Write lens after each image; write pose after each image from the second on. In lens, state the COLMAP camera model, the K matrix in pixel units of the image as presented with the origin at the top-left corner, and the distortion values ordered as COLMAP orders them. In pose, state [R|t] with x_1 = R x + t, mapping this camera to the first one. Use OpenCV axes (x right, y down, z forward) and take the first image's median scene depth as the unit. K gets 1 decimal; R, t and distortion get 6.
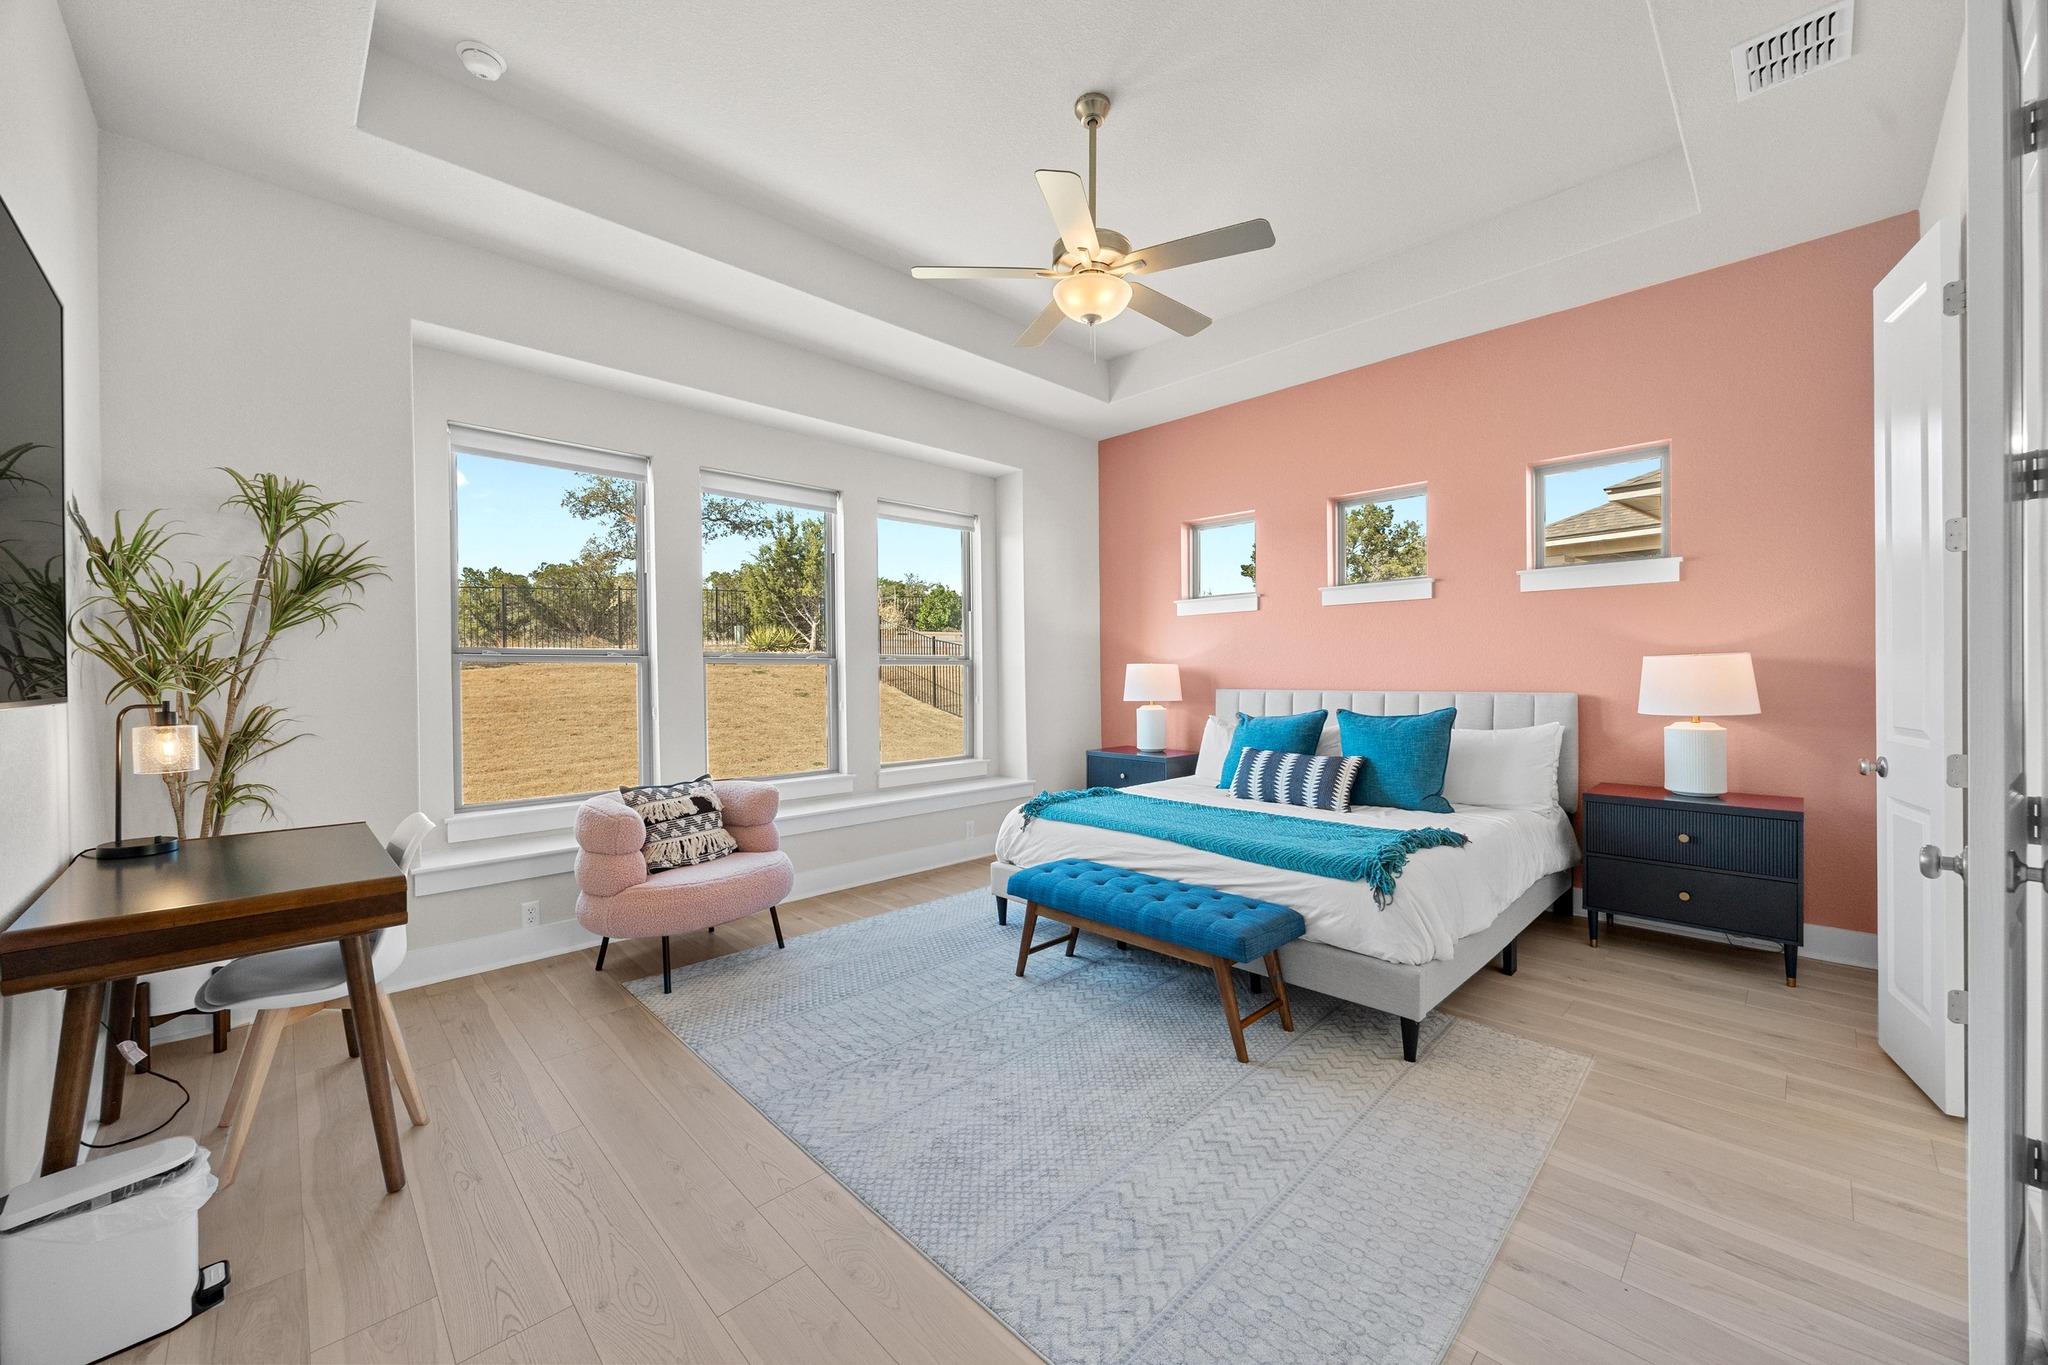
lens RADIAL K [[774.7, 0, 1025.1], [0, 774.7, 676.9], [0, 0, 1]] dist [-0.001901, -0.000048]
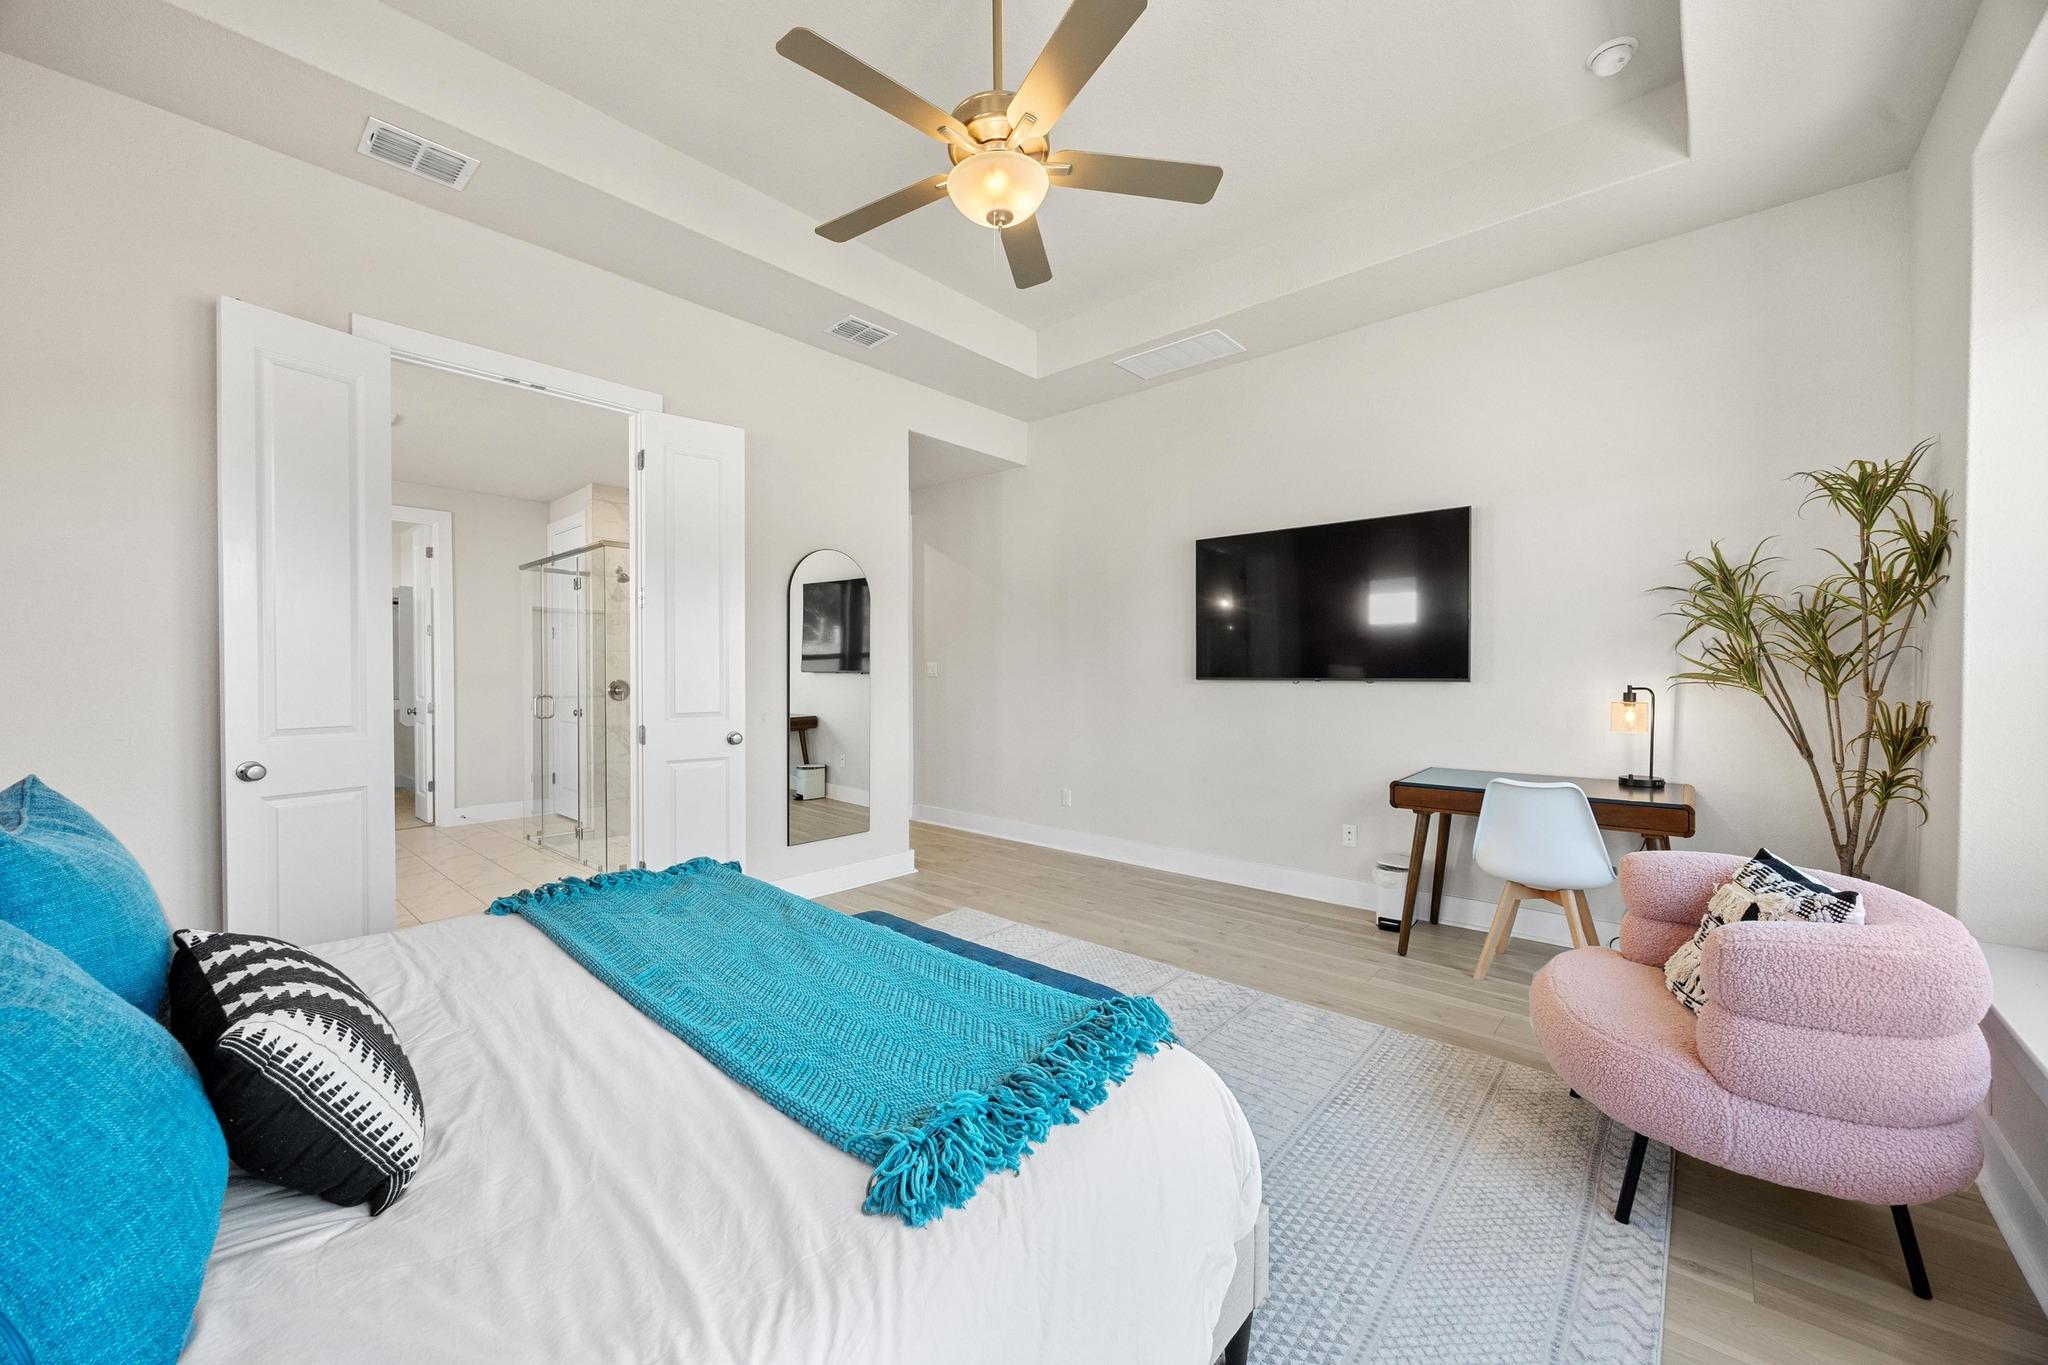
lens RADIAL K [[774.7, 0, 1021.0], [0, 774.7, 680.5], [0, 0, 1]] dist [-0.001901, -0.000048]
pose [[-0.997196, 0.008699, -0.074327, 0.142526], [0.007422, 0.999820, 0.017435, -0.012269], [0.074465, 0.016834, -0.997082, 1.927979]]
